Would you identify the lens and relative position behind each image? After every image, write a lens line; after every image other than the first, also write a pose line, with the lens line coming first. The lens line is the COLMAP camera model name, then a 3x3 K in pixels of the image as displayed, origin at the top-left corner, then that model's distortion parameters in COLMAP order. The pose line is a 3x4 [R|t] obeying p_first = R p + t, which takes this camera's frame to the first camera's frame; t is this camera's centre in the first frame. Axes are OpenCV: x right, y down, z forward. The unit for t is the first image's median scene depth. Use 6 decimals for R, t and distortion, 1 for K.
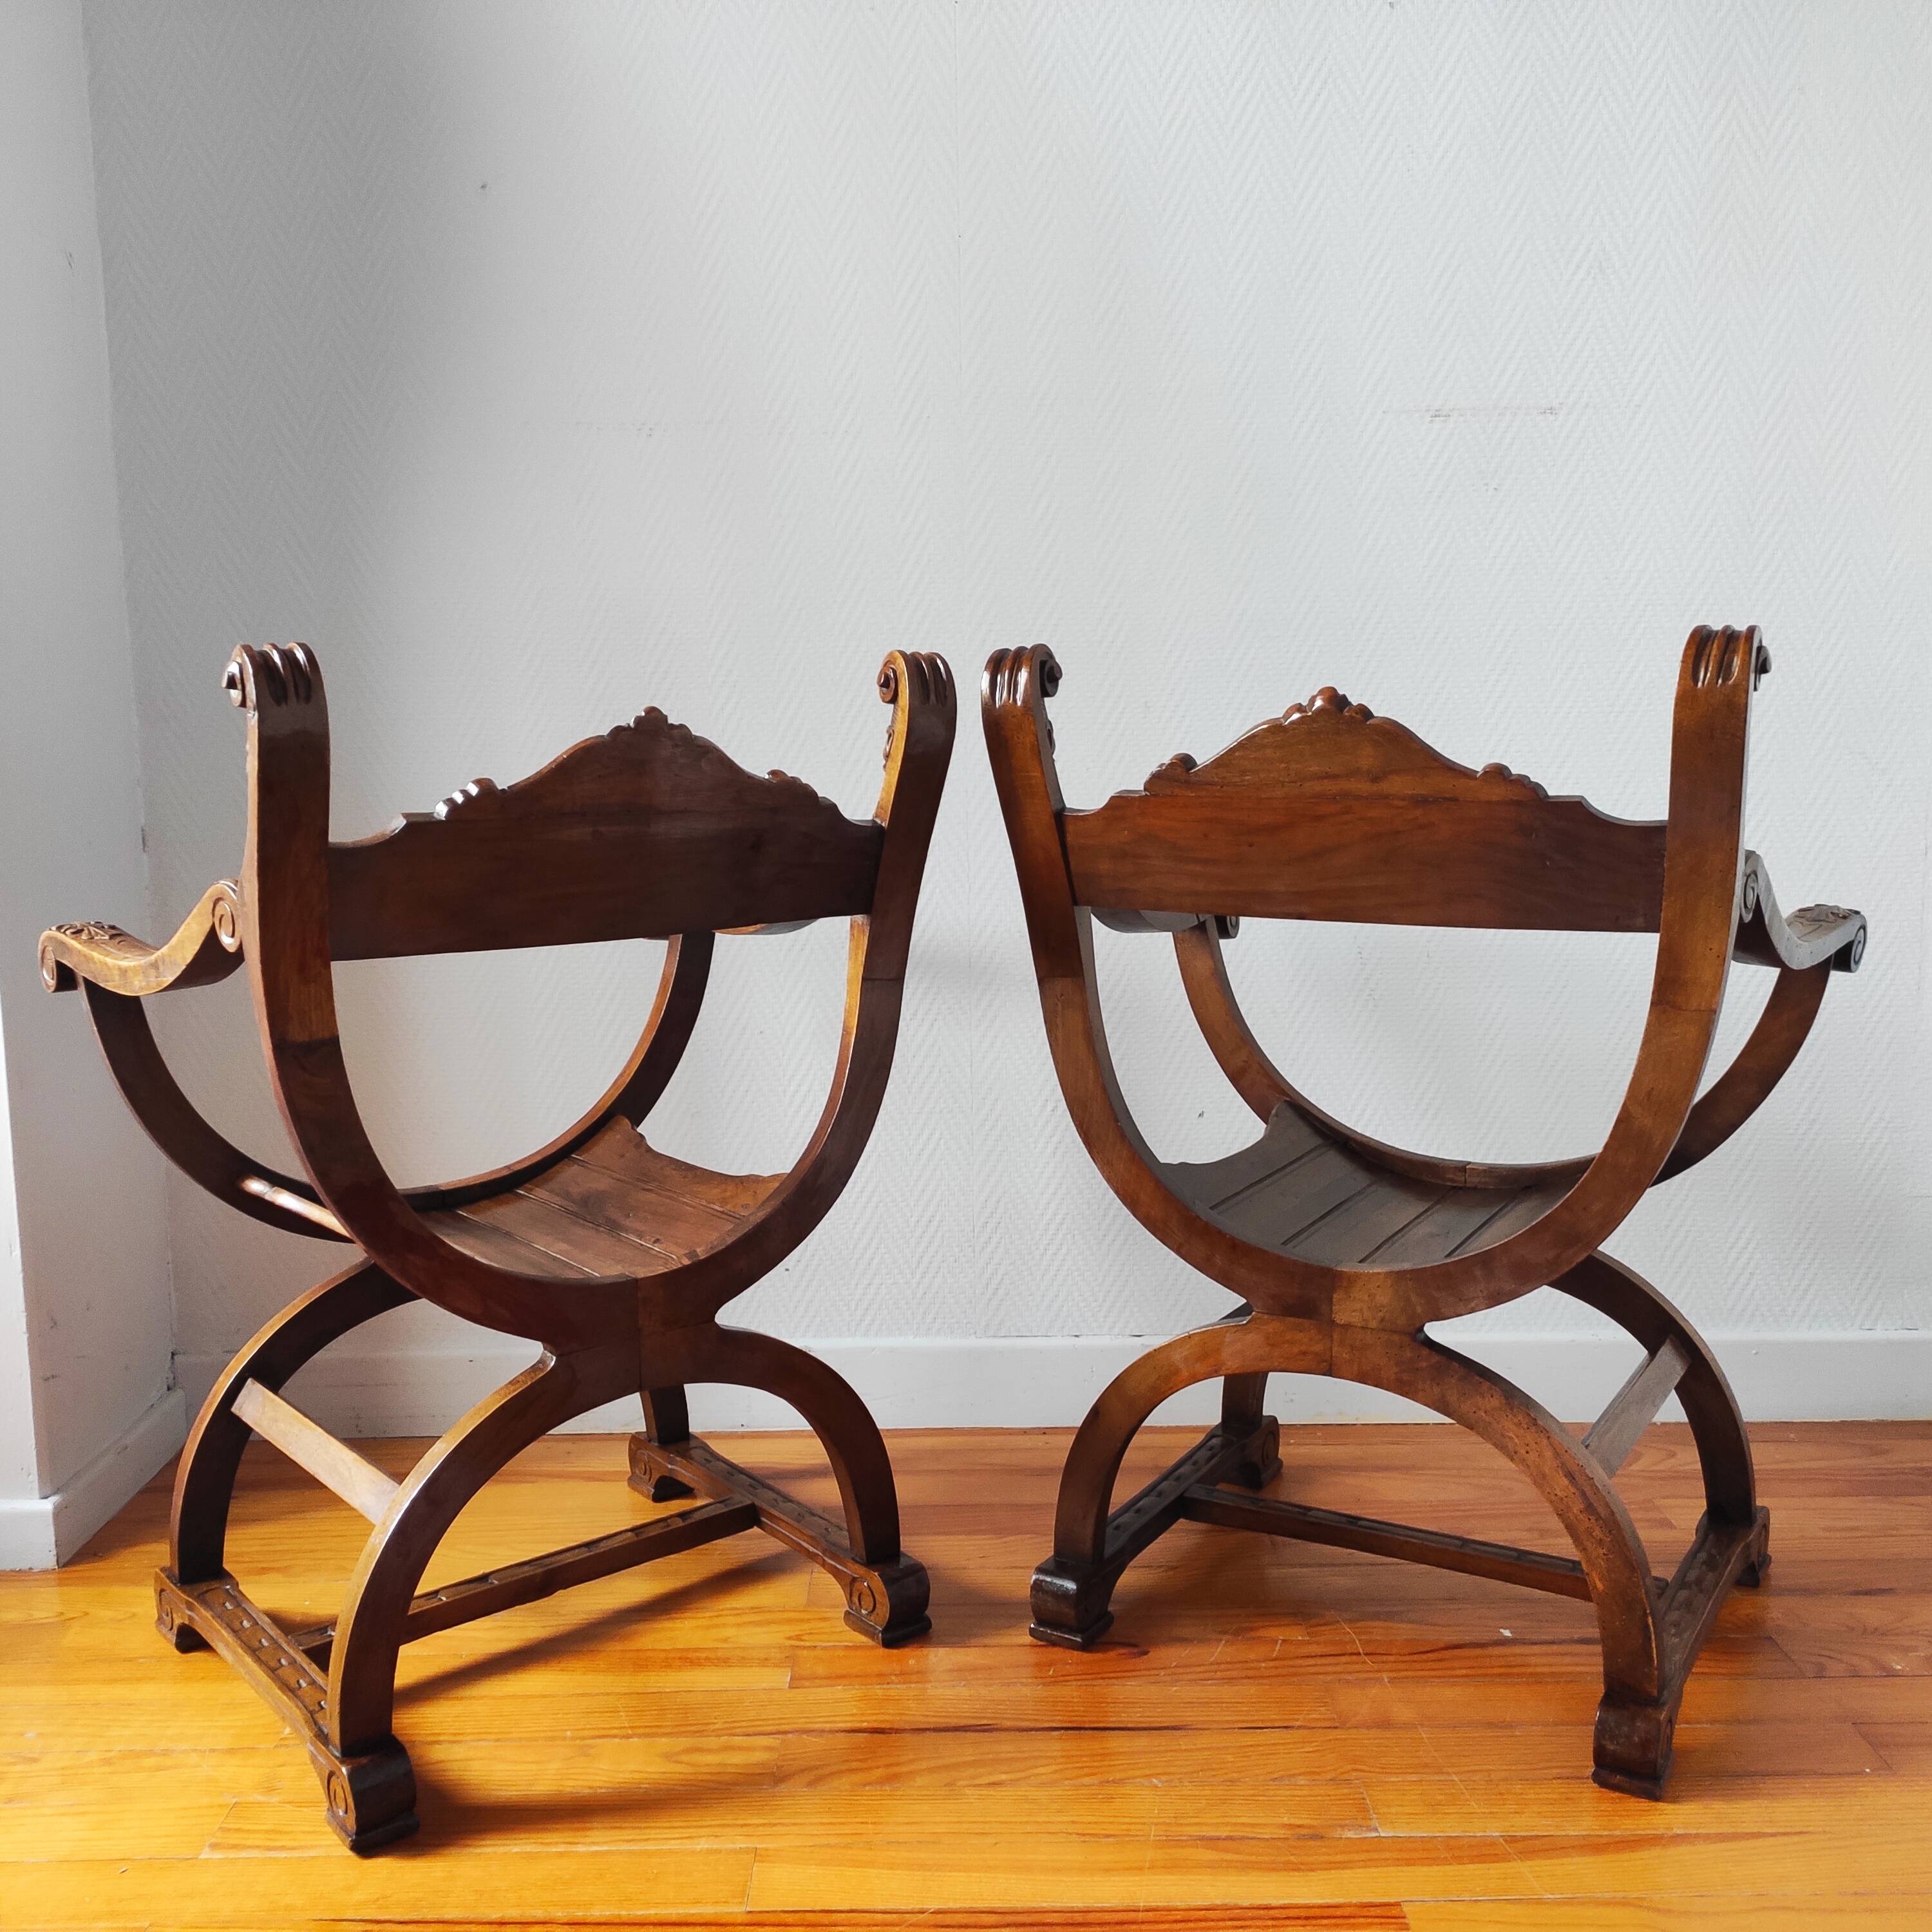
lens RADIAL K [[1816.7, 0, 965.8], [0, 1816.7, 962.5], [0, 0, 1]] dist [0.026602, 0.000000]
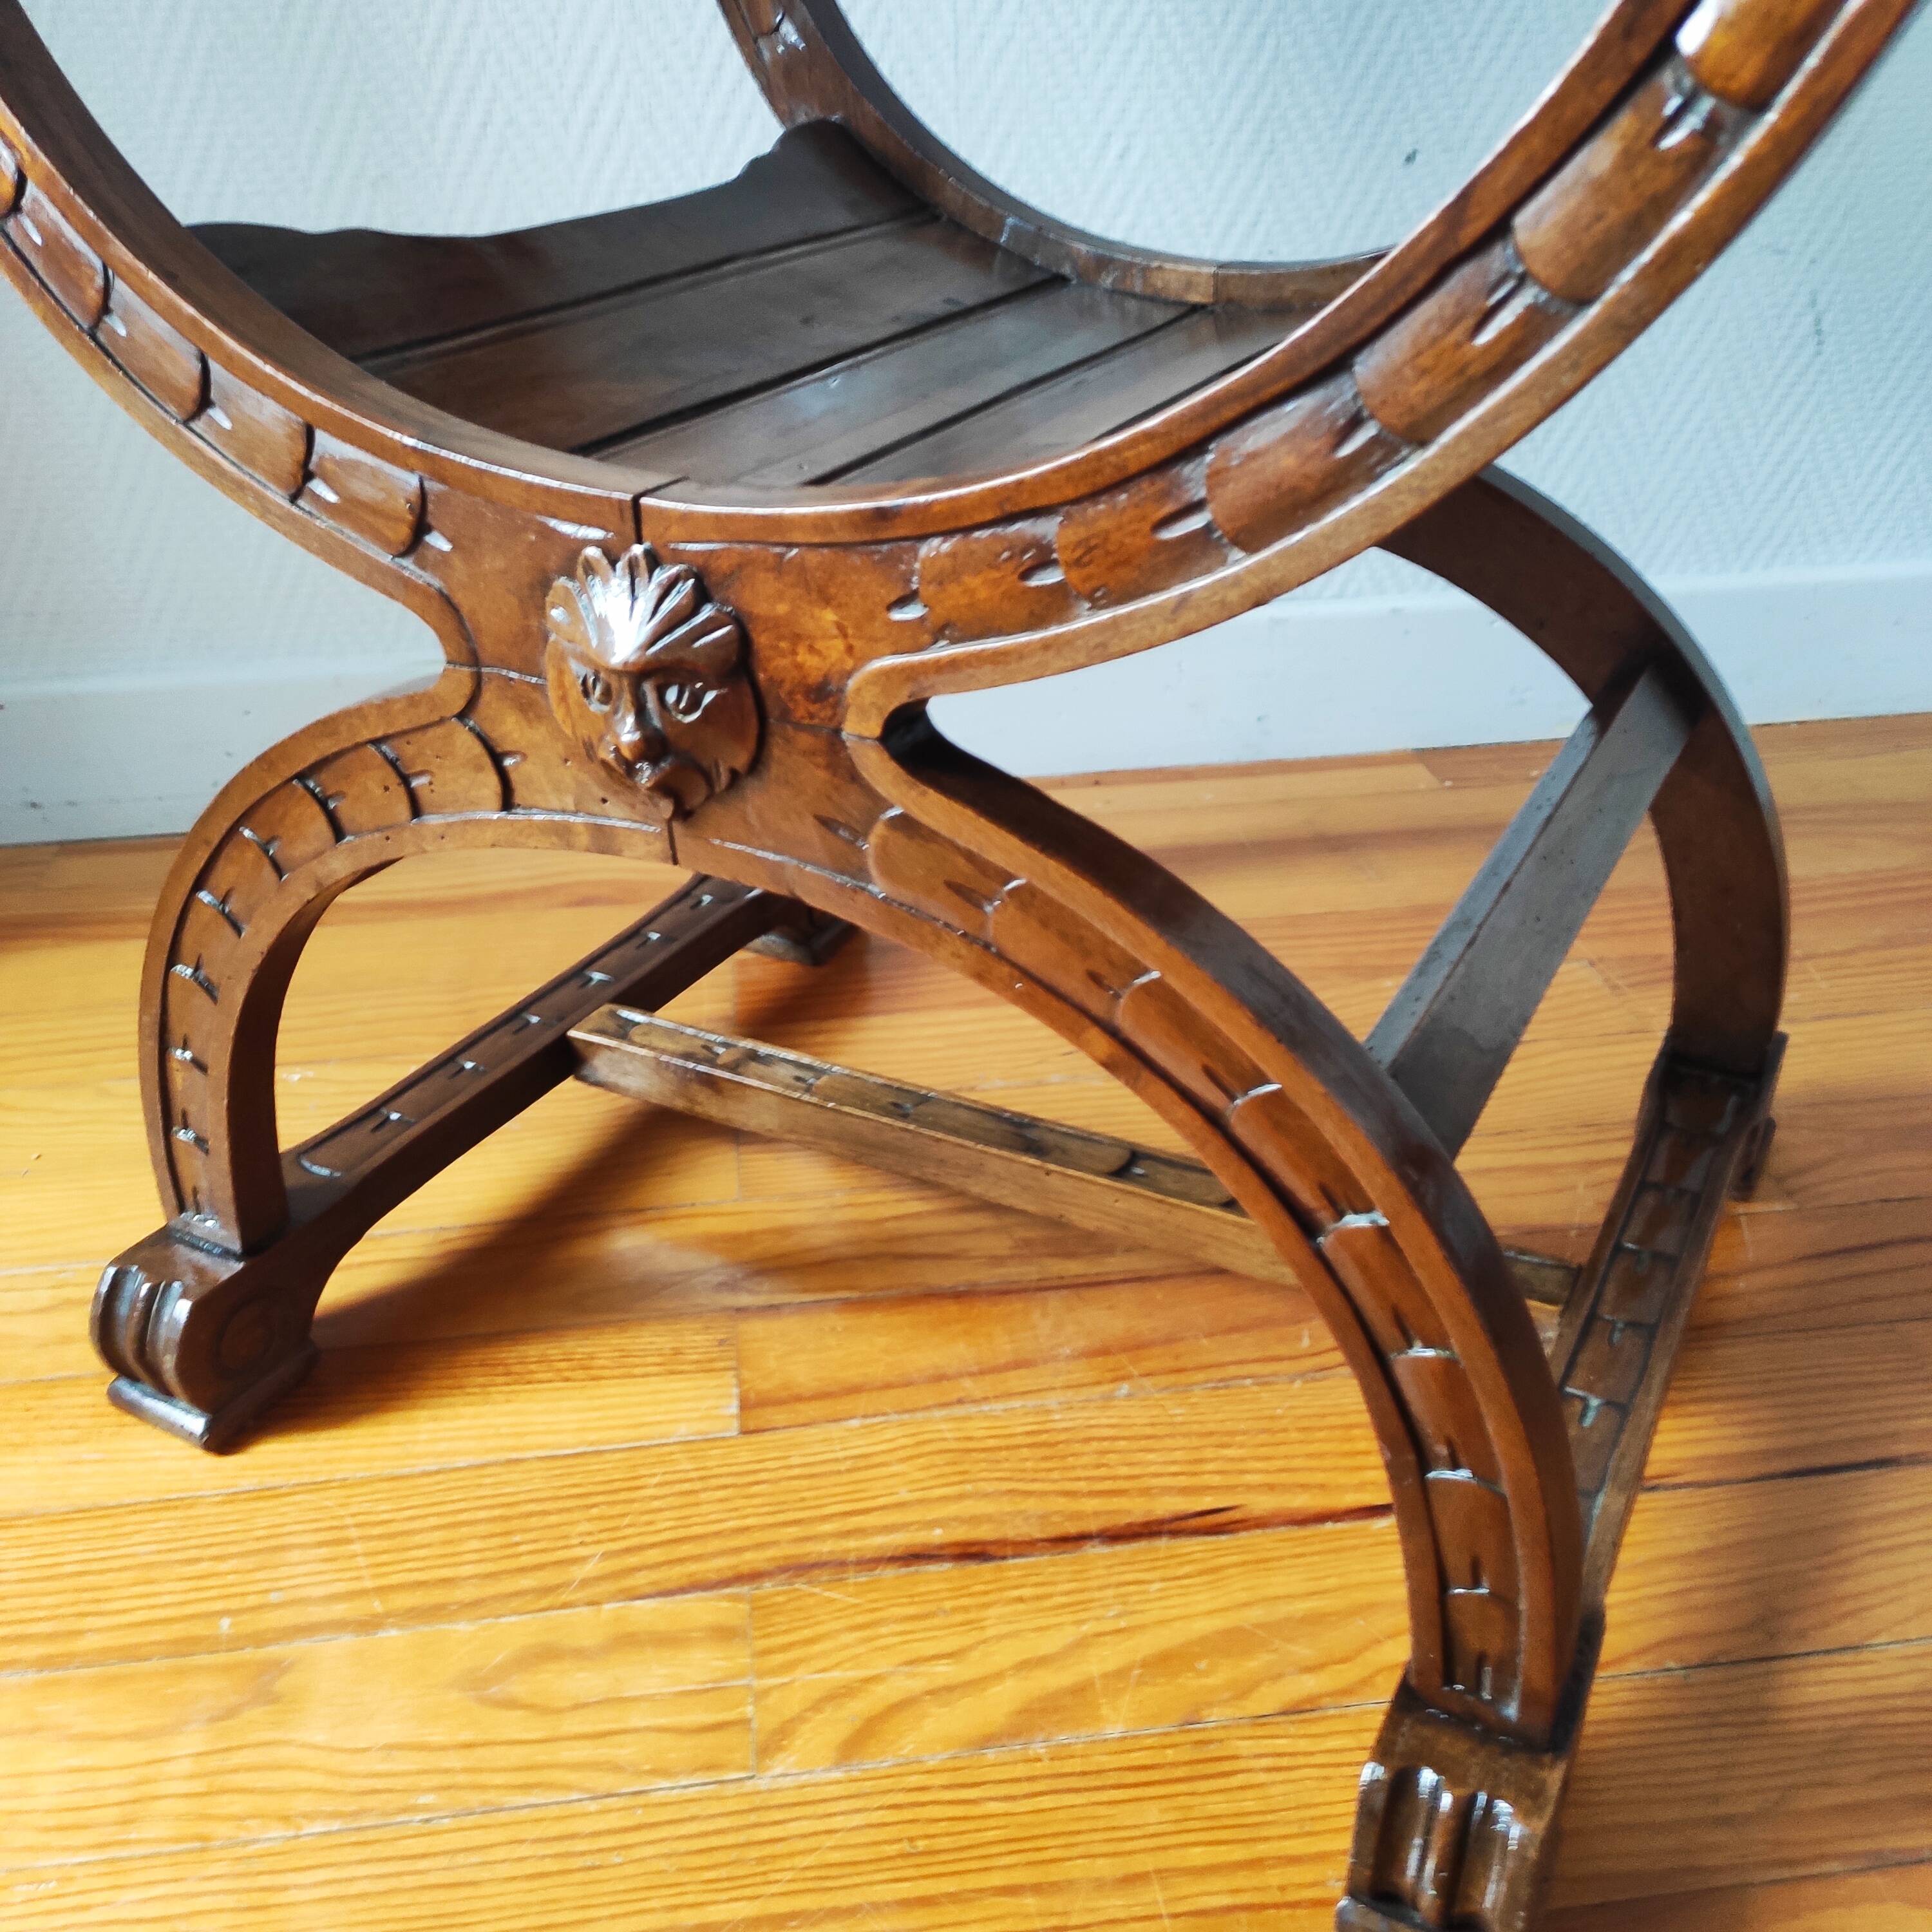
lens RADIAL K [[1816.7, 0, 938.1], [0, 1816.7, 914.4], [0, 0, 1]] dist [0.026602, 0.000000]
pose [[0.993181, -0.063543, 0.097746, -0.069782], [0.023104, 0.929058, 0.369211, 0.098296], [-0.114272, -0.364435, 0.924191, 0.522525]]
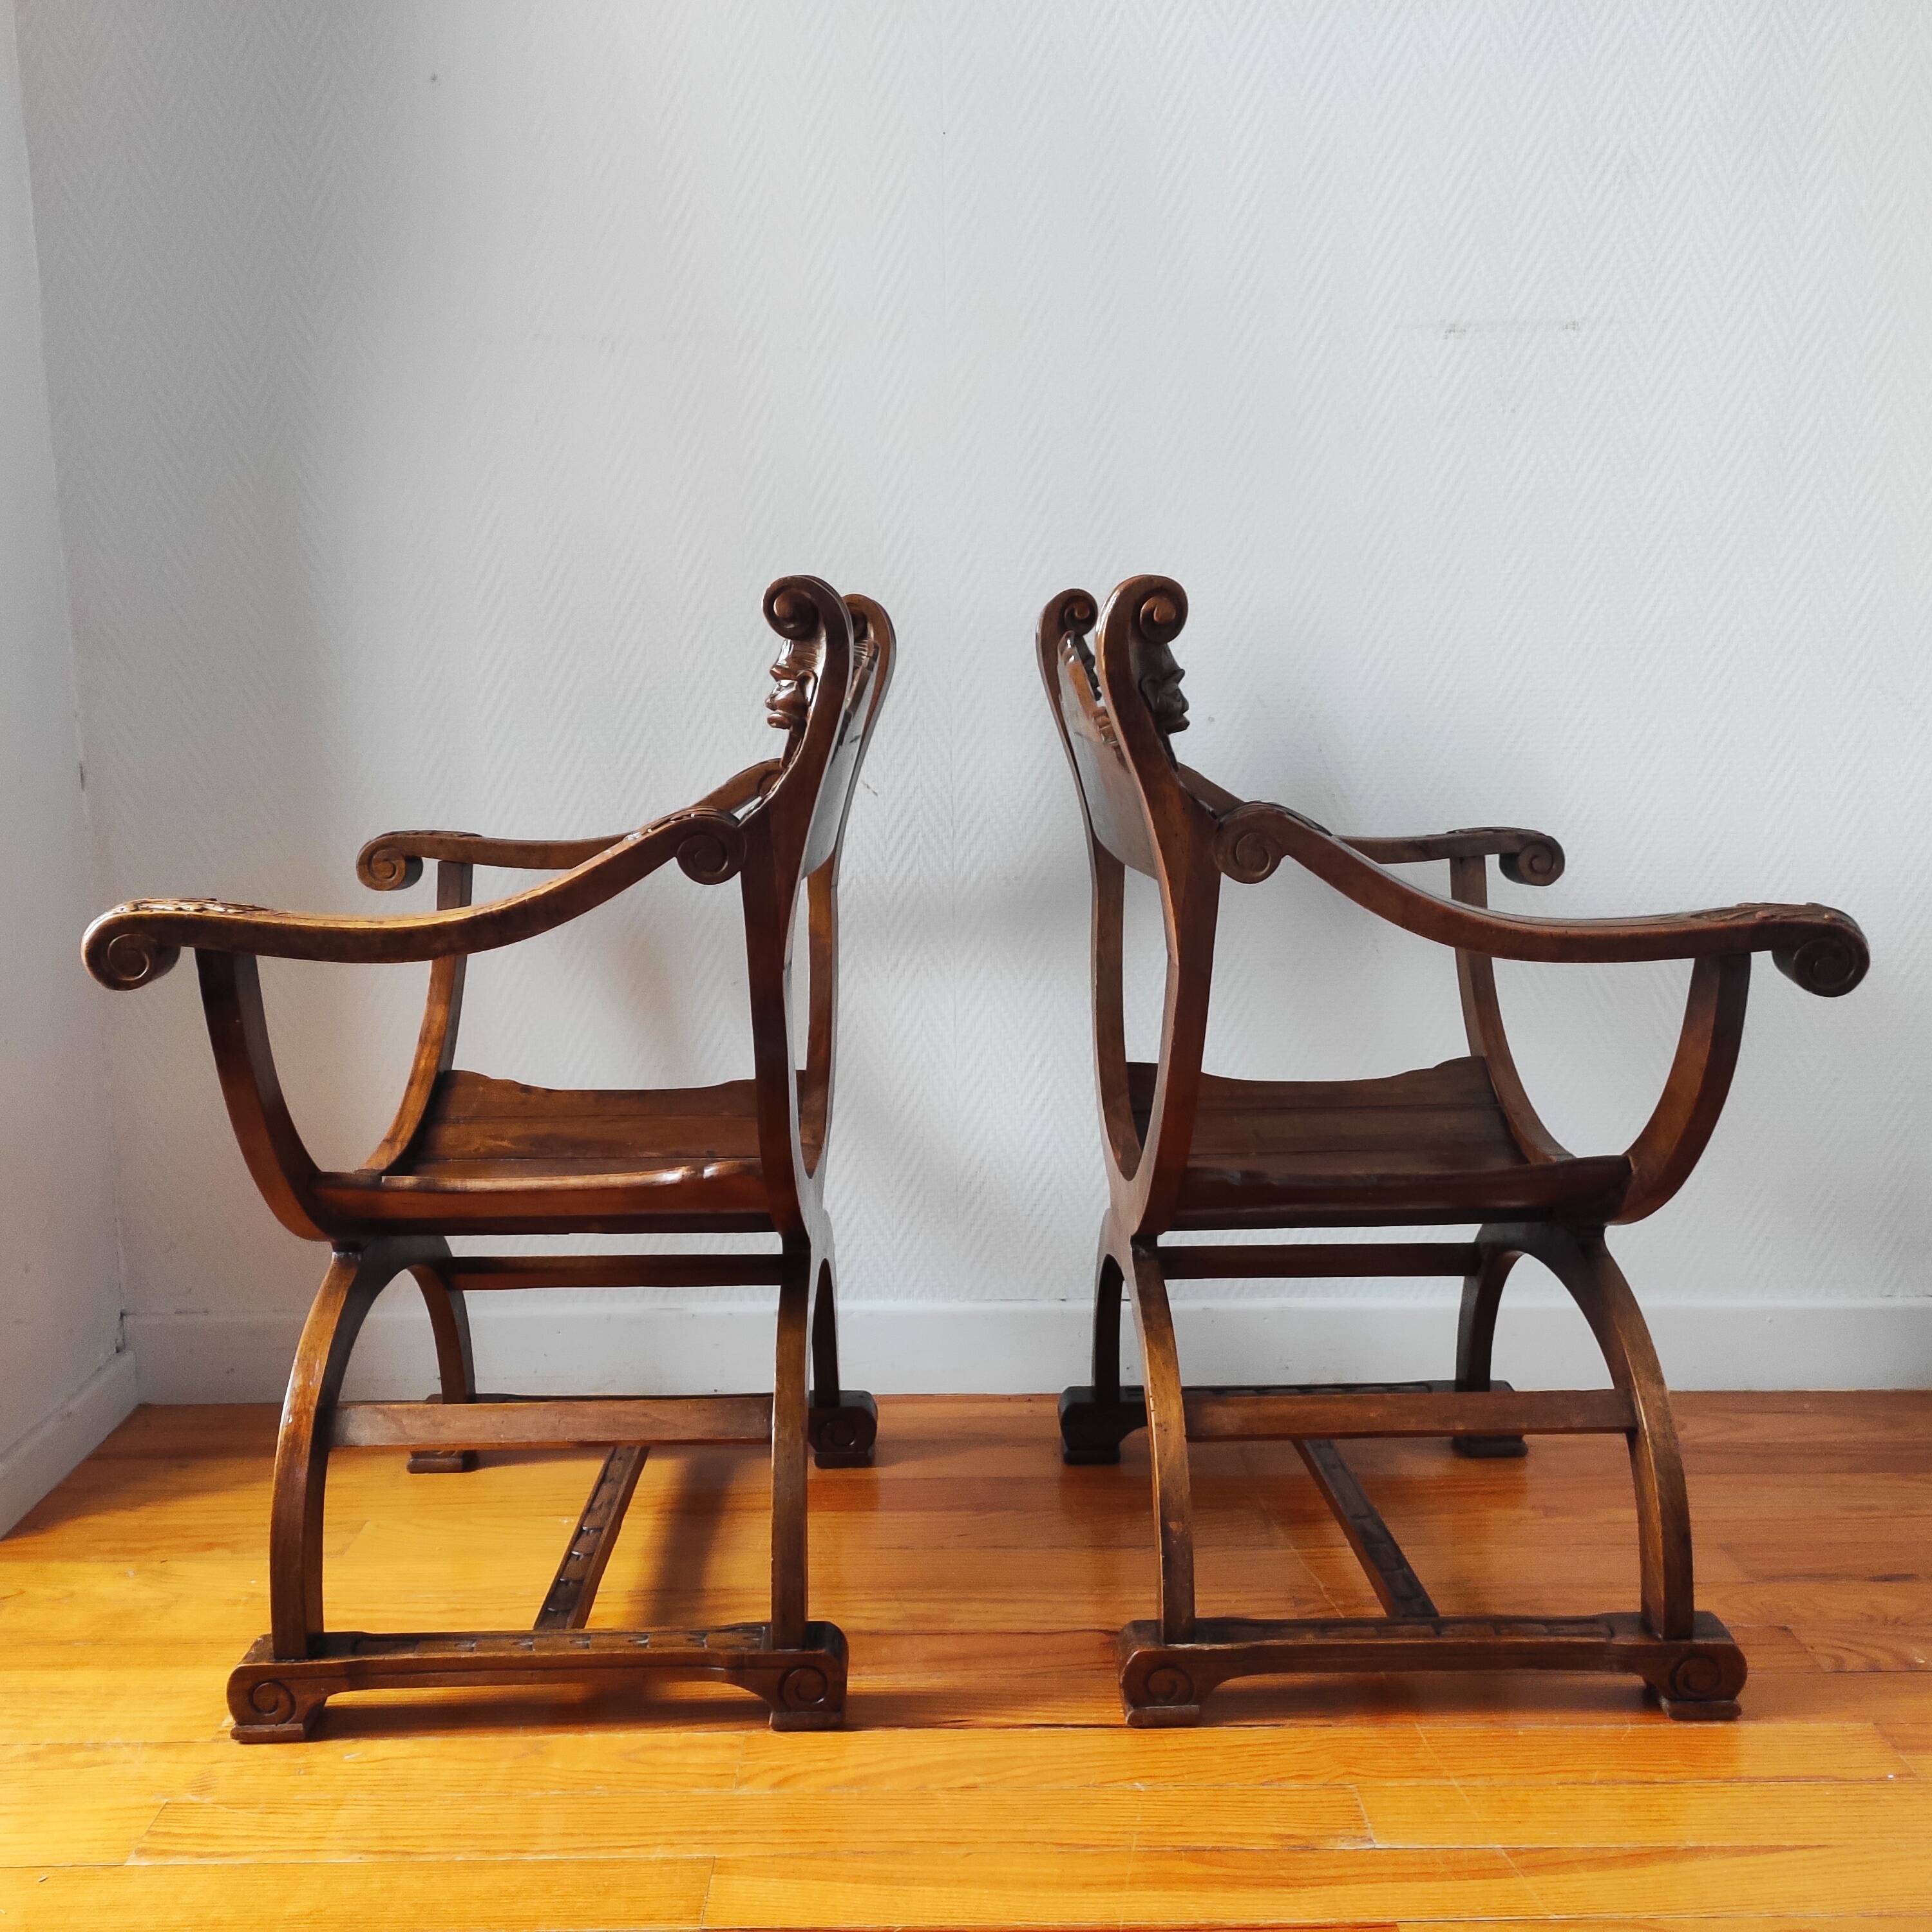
lens RADIAL K [[1816.7, 0, 962.5], [0, 1816.7, 952.5], [0, 0, 1]] dist [0.026602, 0.000000]
pose [[0.999992, 0.003756, -0.001684, 0.009518], [-0.003700, 0.999474, 0.032209, -0.009687], [0.001805, -0.032203, 0.999480, 0.051025]]
